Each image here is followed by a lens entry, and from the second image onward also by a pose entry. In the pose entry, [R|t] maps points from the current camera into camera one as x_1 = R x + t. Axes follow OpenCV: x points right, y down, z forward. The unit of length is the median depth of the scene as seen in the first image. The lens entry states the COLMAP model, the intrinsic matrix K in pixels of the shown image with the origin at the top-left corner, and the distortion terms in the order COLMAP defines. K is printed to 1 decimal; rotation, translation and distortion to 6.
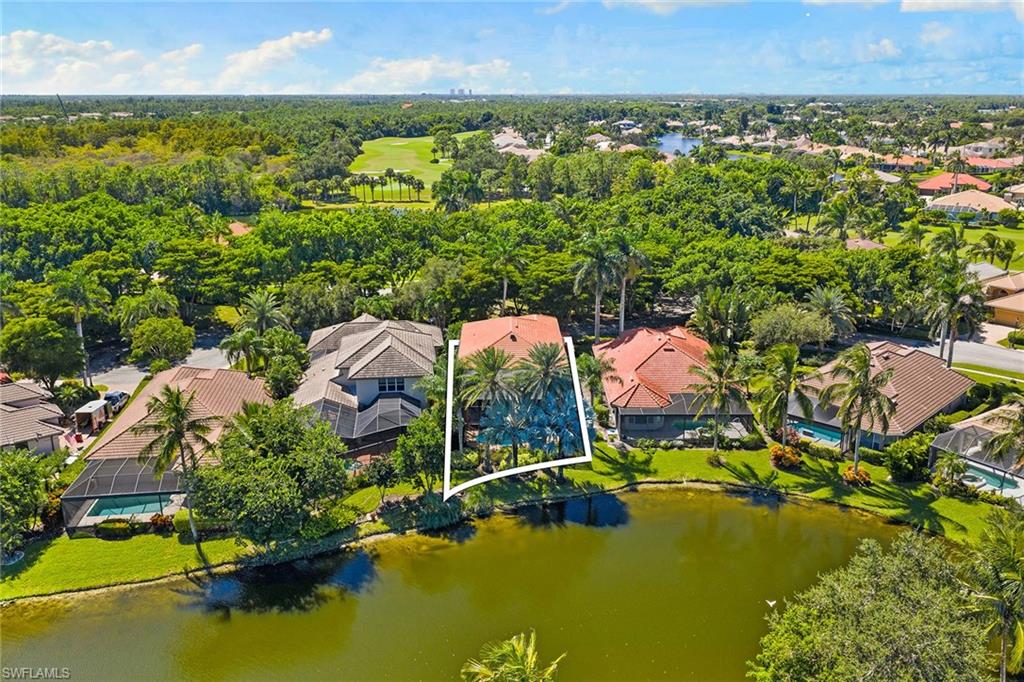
lens RADIAL K [[826.0, 0, 512.0], [0, 826.0, 341.0], [0, 0, 1]] dist [-0.009633, -0.008959]
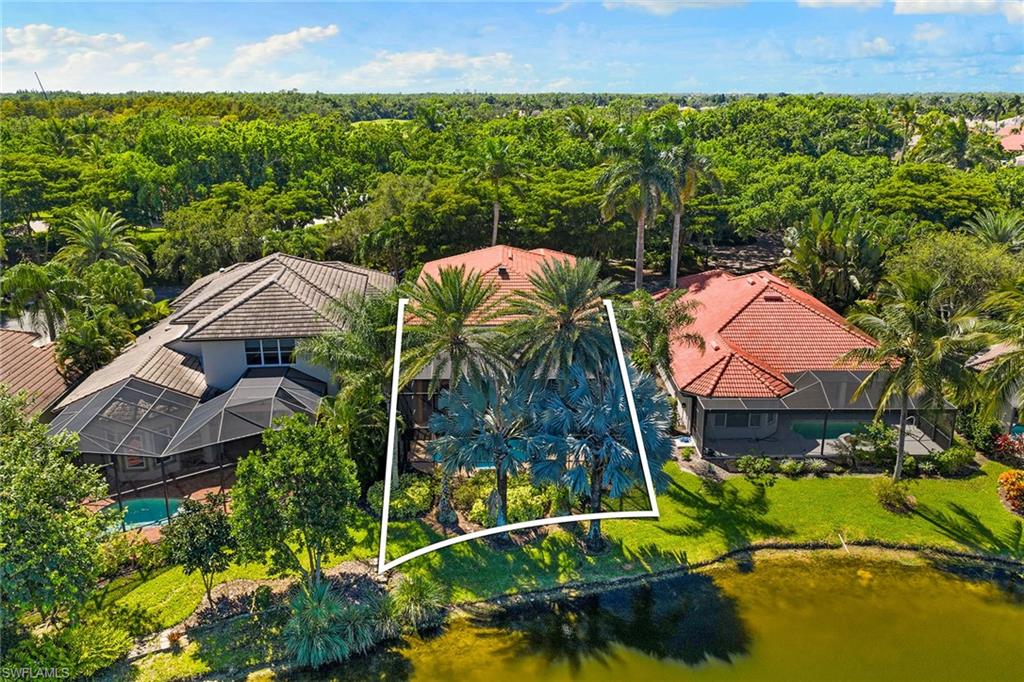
lens RADIAL K [[826.0, 0, 512.0], [0, 826.0, 341.0], [0, 0, 1]] dist [-0.009633, -0.008959]
pose [[0.999988, 0.002396, -0.004380, 0.011074], [-0.002382, 0.999992, 0.003146, 0.045562], [0.004388, -0.003136, 0.999985, 0.490758]]
